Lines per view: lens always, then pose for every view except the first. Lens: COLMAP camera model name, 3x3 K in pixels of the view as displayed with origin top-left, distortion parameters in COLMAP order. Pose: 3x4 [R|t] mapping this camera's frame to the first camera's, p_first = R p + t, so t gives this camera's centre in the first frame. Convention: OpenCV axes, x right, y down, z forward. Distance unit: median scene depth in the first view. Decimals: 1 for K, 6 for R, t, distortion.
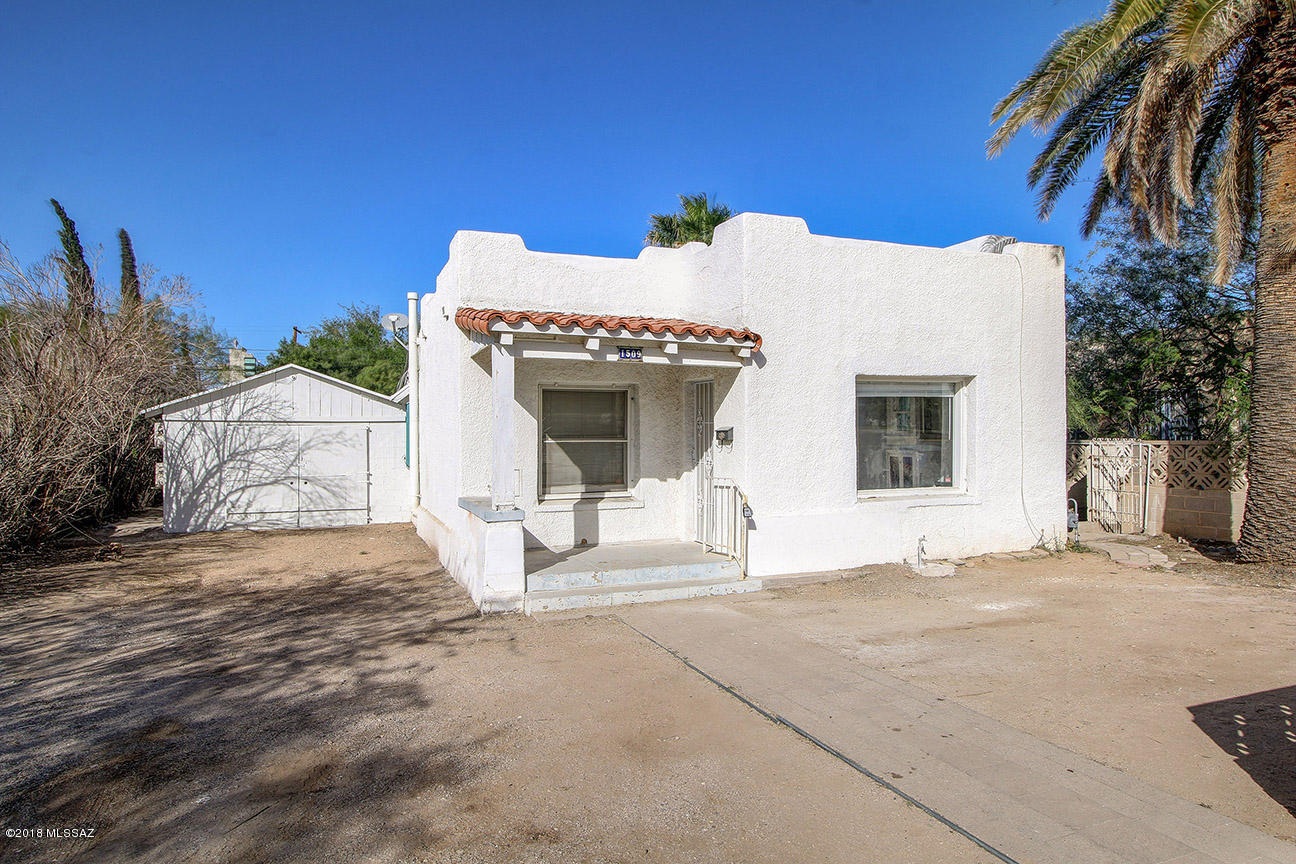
lens RADIAL K [[786.5, 0, 648.5], [0, 786.5, 430.0], [0, 0, 1]] dist [0.001065, 0.001071]
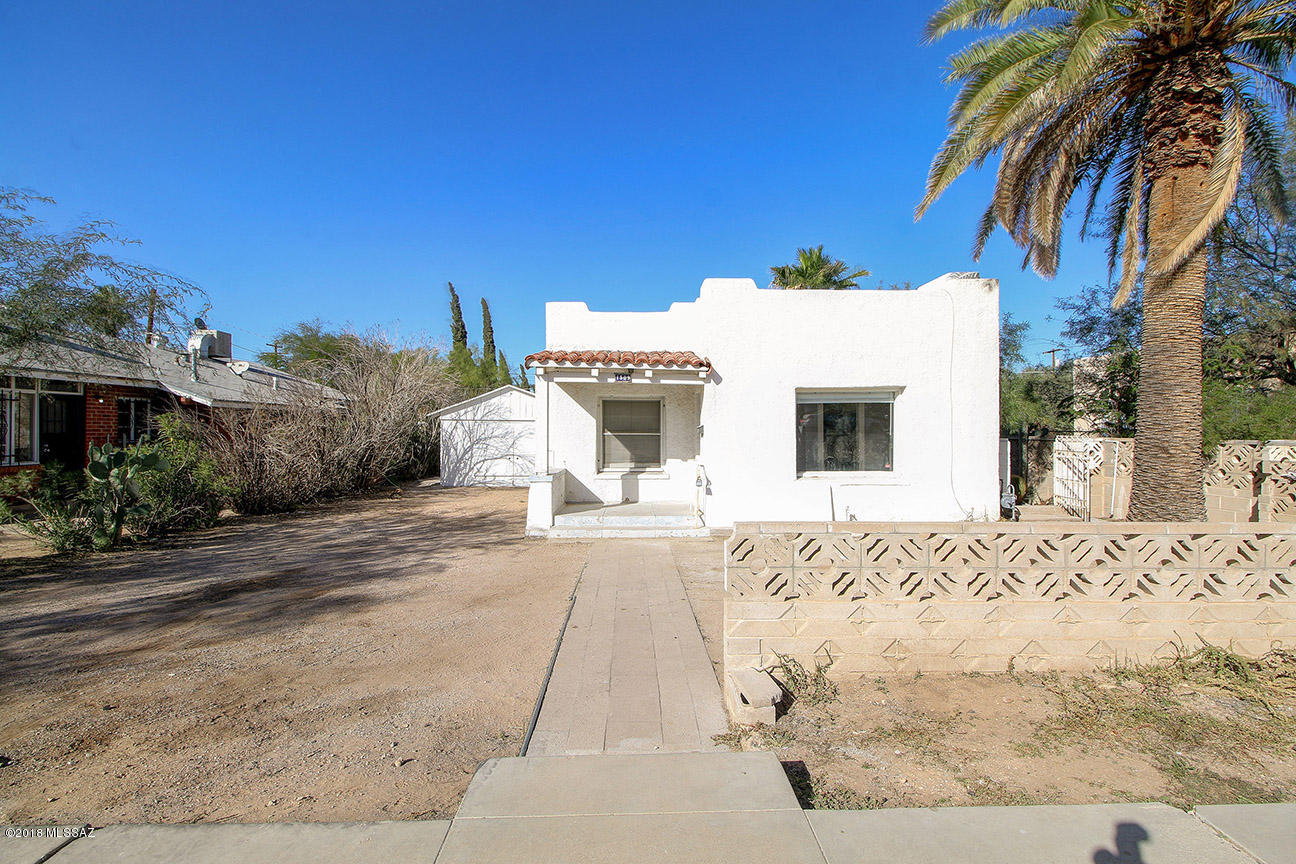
lens RADIAL K [[596.1, 0, 647.5], [0, 596.1, 431.2], [0, 0, 1]] dist [0.005862, -0.001768]
pose [[0.934871, 0.007602, -0.354906, 0.365562], [-0.004029, 0.999934, 0.010805, -0.003413], [0.354964, -0.008672, 0.934840, -0.068908]]
